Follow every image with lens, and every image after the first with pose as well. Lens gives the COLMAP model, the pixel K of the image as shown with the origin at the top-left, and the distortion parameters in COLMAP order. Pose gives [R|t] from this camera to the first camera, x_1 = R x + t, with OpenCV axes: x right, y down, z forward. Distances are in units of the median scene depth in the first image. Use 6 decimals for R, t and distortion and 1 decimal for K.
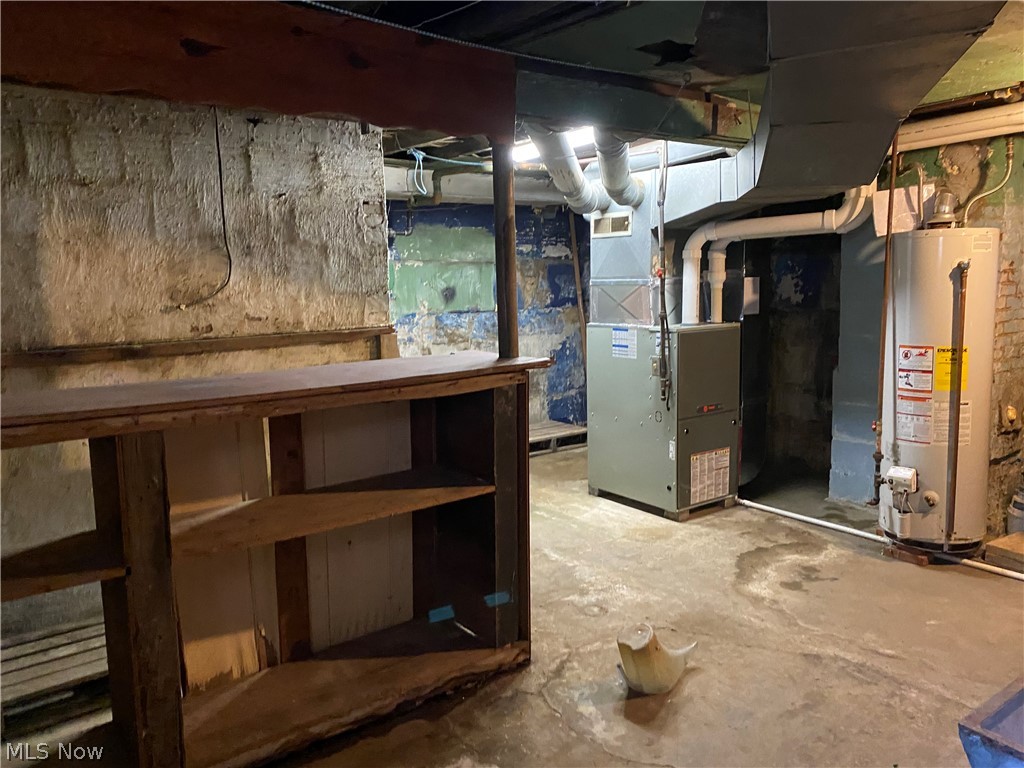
lens RADIAL K [[790.3, 0, 512.0], [0, 790.3, 384.0], [0, 0, 1]] dist [-0.001918, -0.002090]
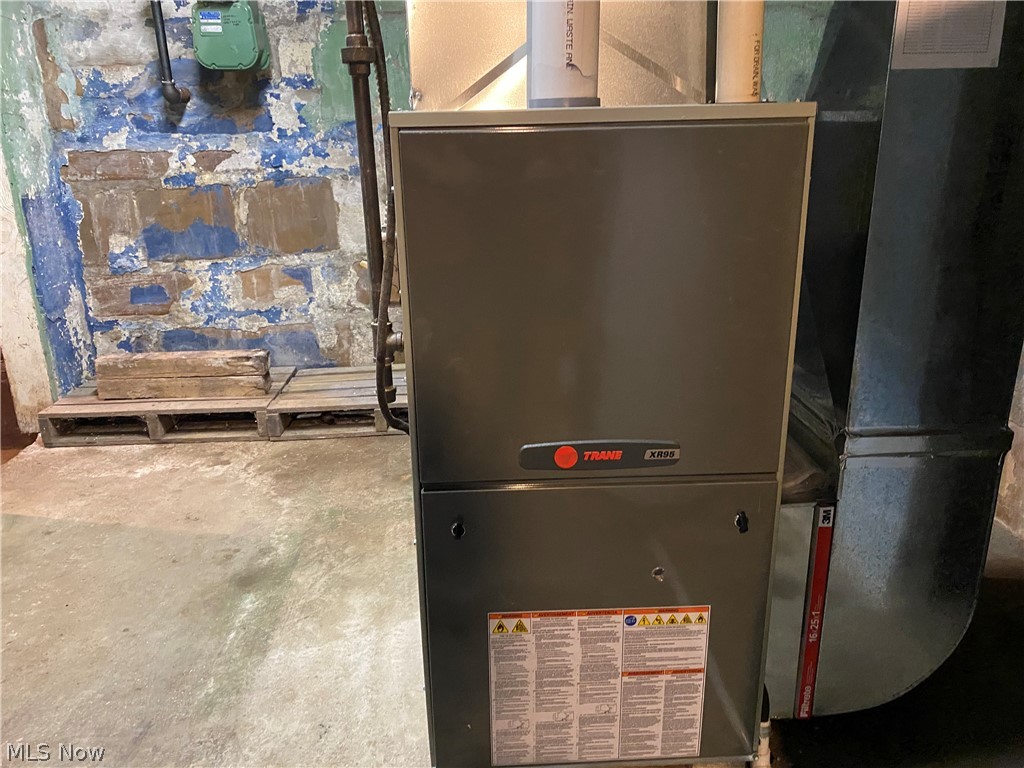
lens RADIAL K [[790.3, 0, 512.0], [0, 790.3, 384.0], [0, 0, 1]] dist [-0.001918, -0.002090]
pose [[0.818512, 0.168327, -0.549276, 0.357429], [-0.061819, 0.976367, 0.207089, -0.041494], [0.571154, -0.135549, 0.809574, 0.773468]]
